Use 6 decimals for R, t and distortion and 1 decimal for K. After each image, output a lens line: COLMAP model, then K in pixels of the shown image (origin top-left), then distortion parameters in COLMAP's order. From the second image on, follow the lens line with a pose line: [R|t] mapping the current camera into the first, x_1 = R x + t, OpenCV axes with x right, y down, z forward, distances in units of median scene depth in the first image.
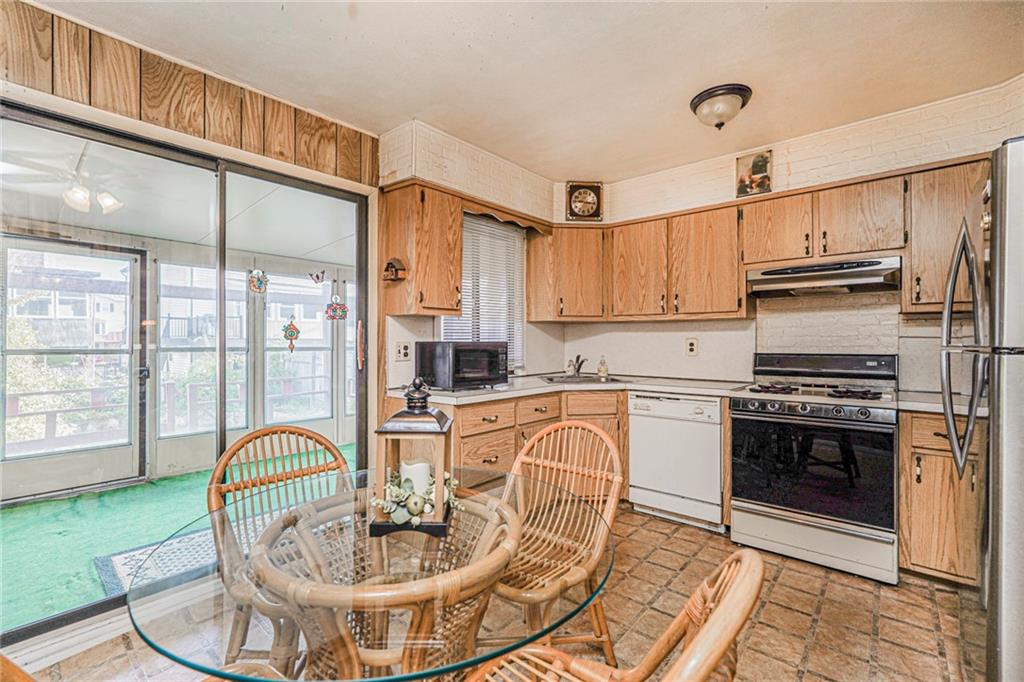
lens RADIAL K [[457.4, 0, 529.2], [0, 457.4, 341.1], [0, 0, 1]] dist [-0.026961, 0.008433]
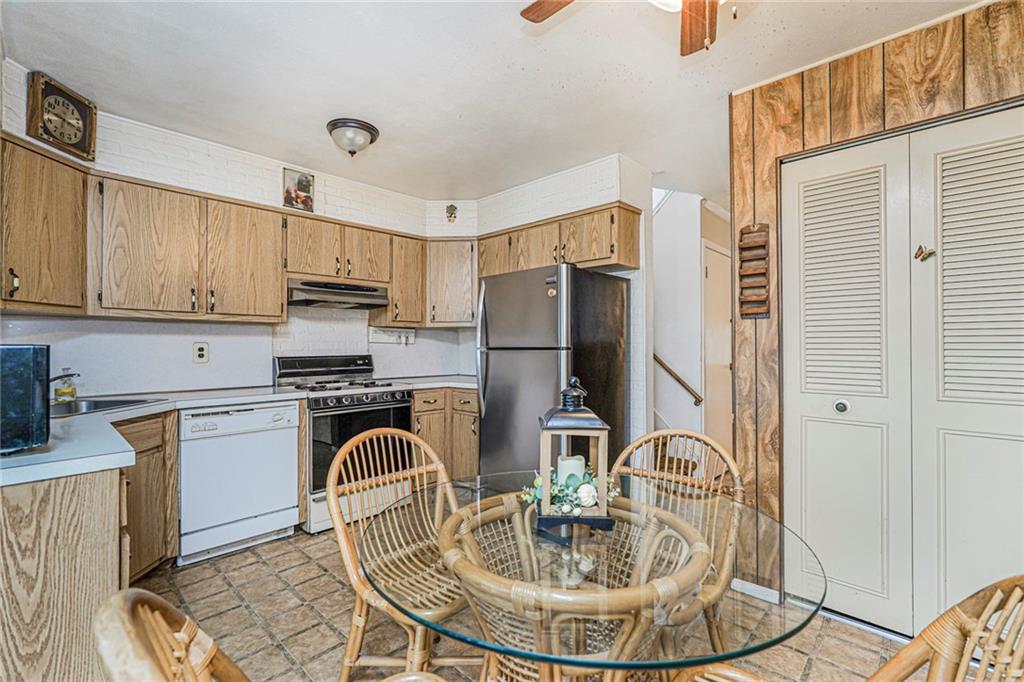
lens RADIAL K [[457.4, 0, 517.9], [0, 457.4, 339.5], [0, 0, 1]] dist [-0.026961, 0.008433]
pose [[0.038865, 0.014079, 0.999145, -0.596079], [0.002525, 0.999896, -0.014188, 0.002529], [-0.999241, 0.003074, 0.038825, 0.473537]]
